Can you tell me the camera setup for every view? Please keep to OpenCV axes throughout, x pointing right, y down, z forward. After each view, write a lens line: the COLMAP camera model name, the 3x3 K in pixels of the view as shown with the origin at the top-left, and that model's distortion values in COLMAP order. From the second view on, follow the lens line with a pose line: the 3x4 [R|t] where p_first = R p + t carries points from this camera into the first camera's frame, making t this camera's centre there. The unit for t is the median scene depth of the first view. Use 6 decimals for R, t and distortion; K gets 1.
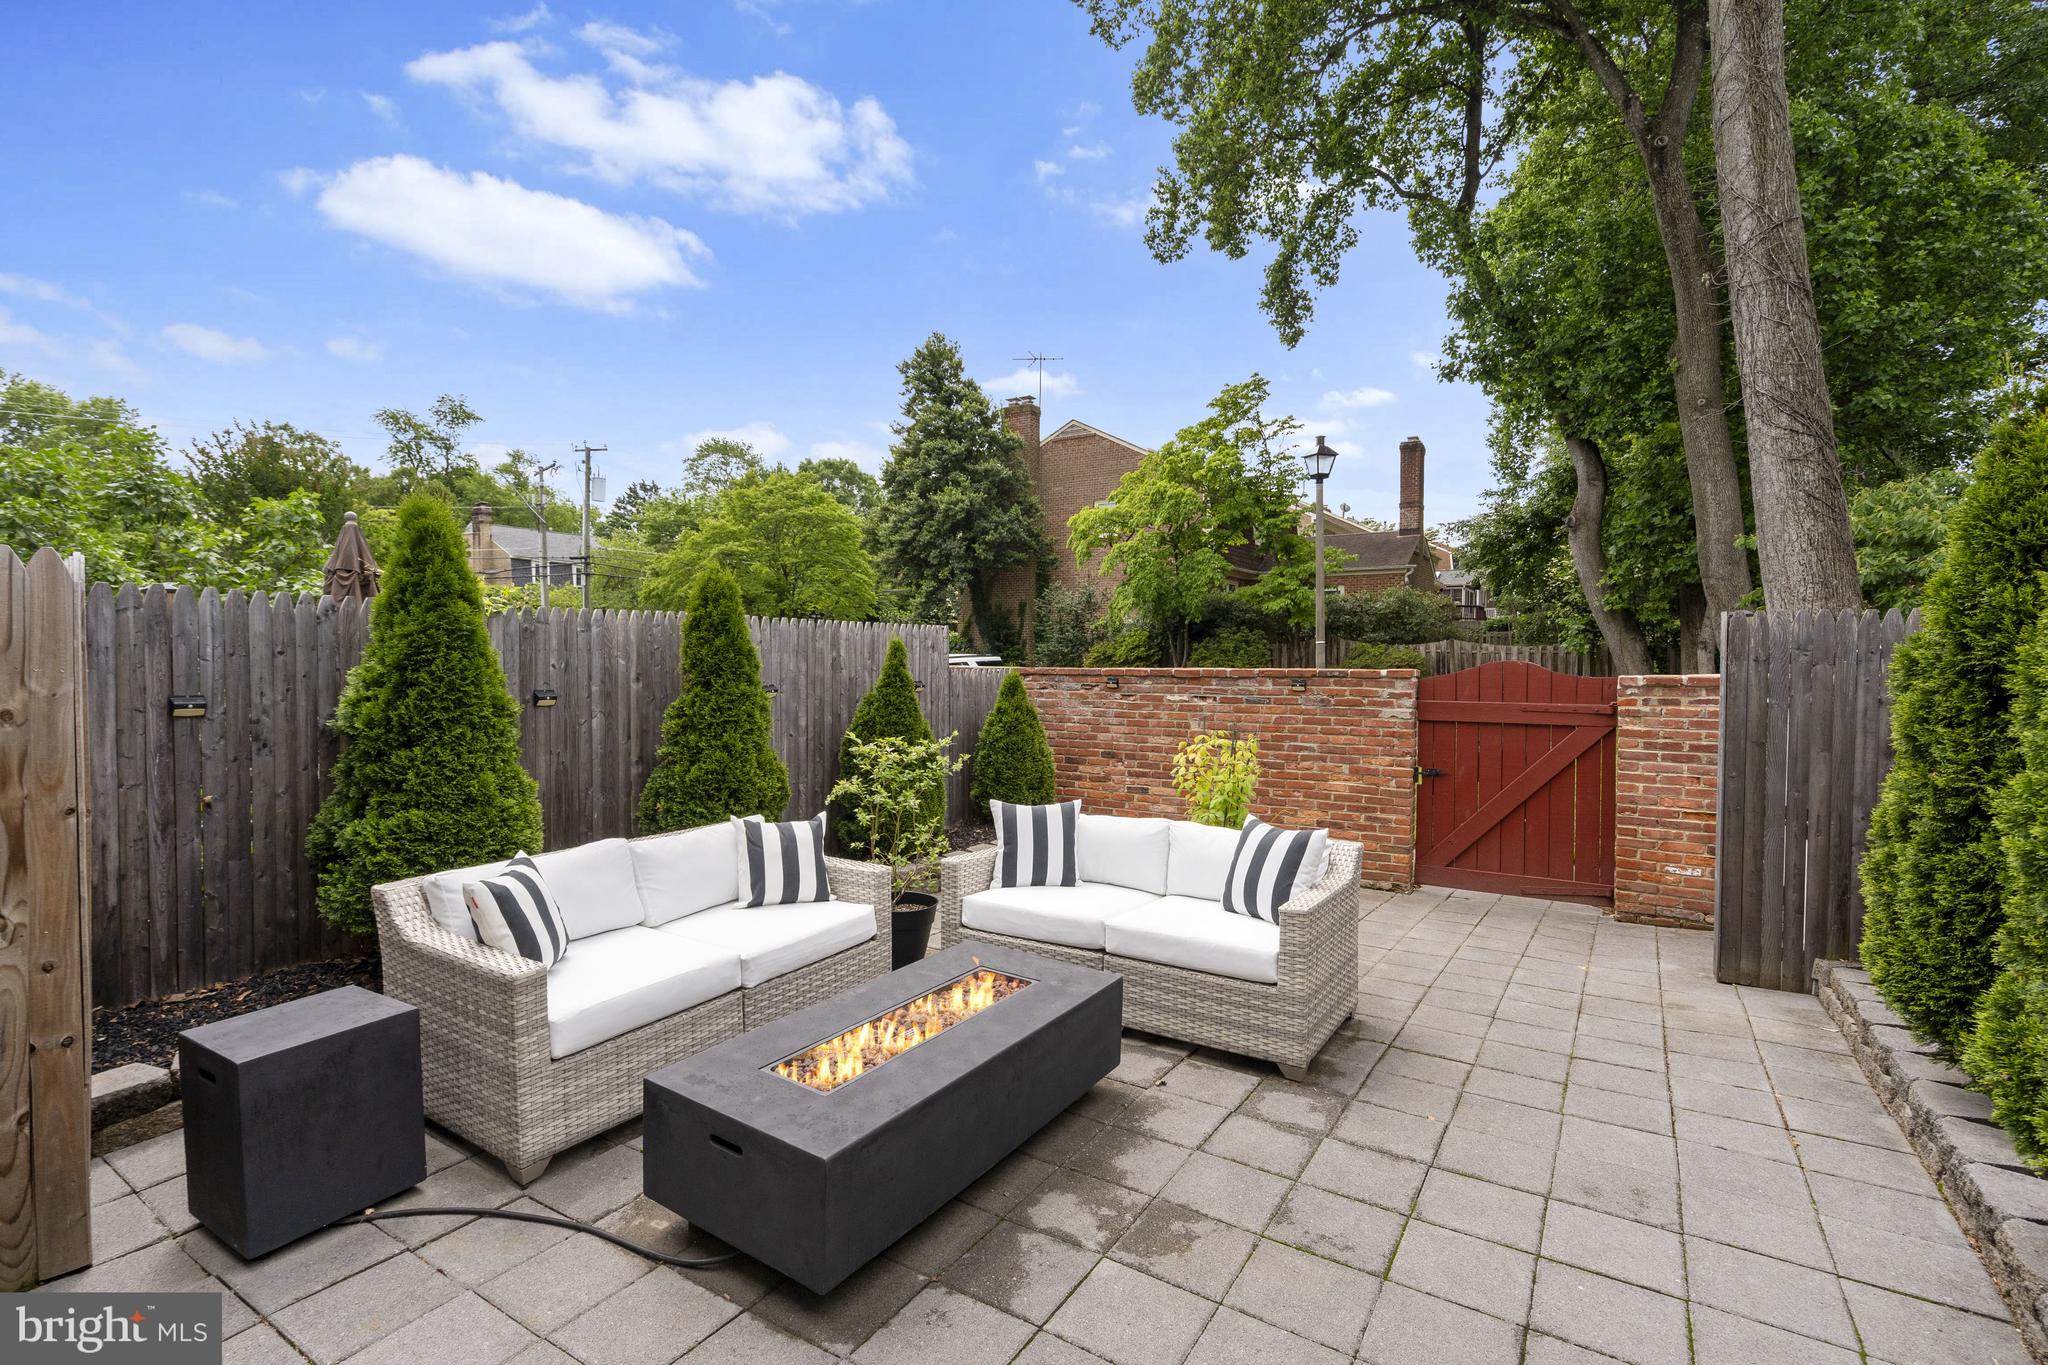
lens RADIAL K [[934.0, 0, 1016.4], [0, 934.0, 675.7], [0, 0, 1]] dist [0.002426, -0.000328]
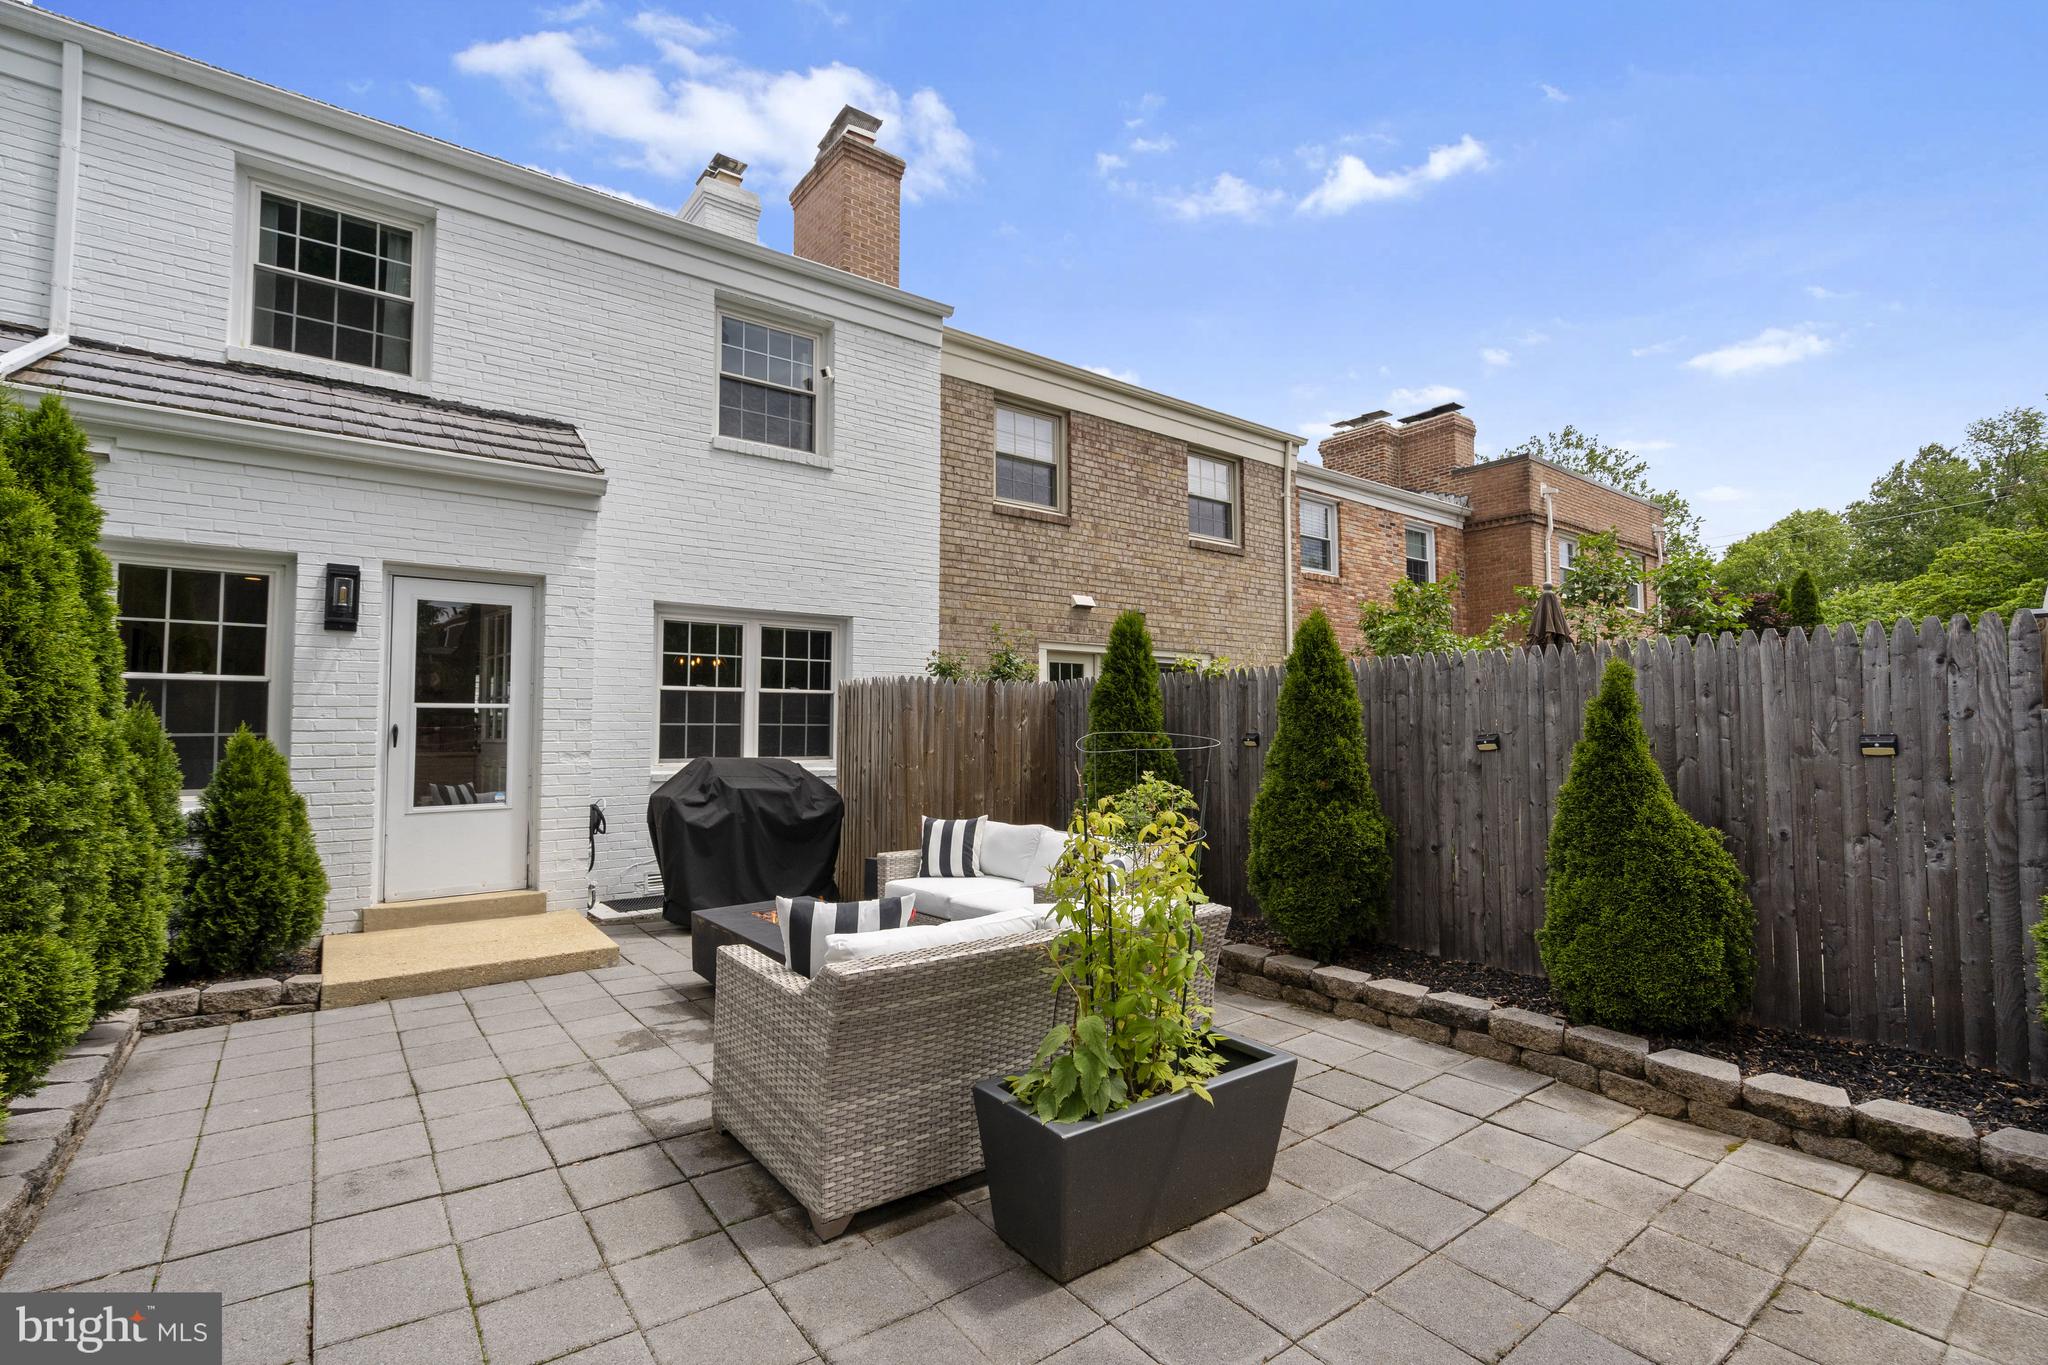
lens RADIAL K [[934.0, 0, 1016.4], [0, 934.0, 675.7], [0, 0, 1]] dist [0.002426, -0.000328]
pose [[-0.328395, -0.046698, -0.943386, 1.355962], [-0.020518, 0.998894, -0.042303, -0.005043], [0.944318, 0.005464, -0.328990, 1.915126]]
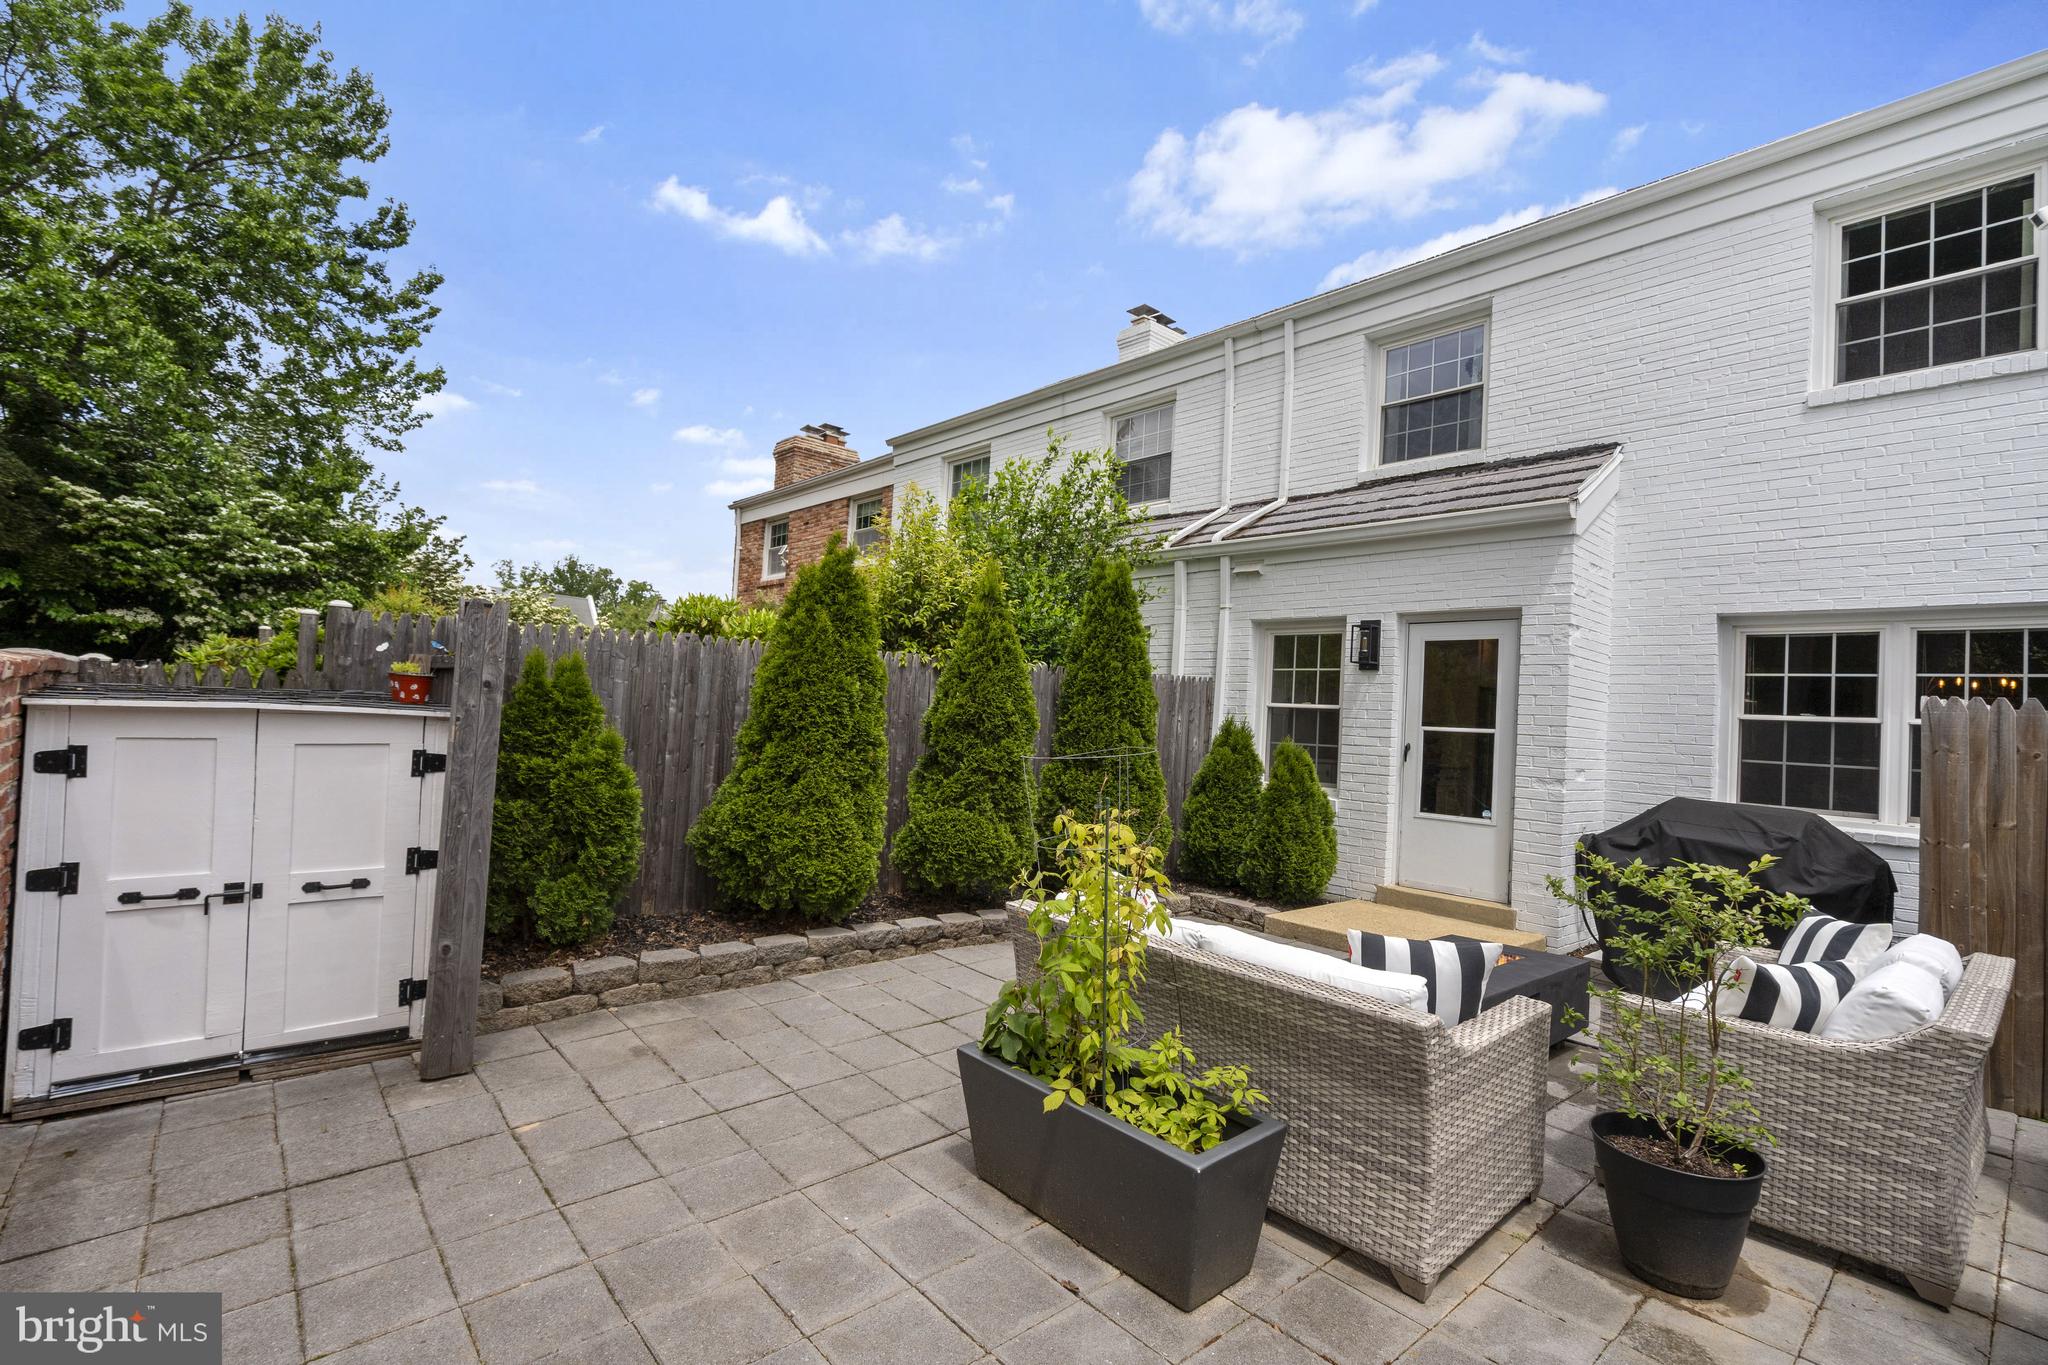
lens RADIAL K [[931.6, 0, 1014.4], [0, 931.6, 686.6], [0, 0, 1]] dist [-0.009691, 0.000359]
pose [[-0.964482, -0.039995, 0.261103, 0.199896], [-0.046198, 0.998776, -0.017659, -0.017417], [-0.260077, -0.029094, -0.965150, 2.696916]]
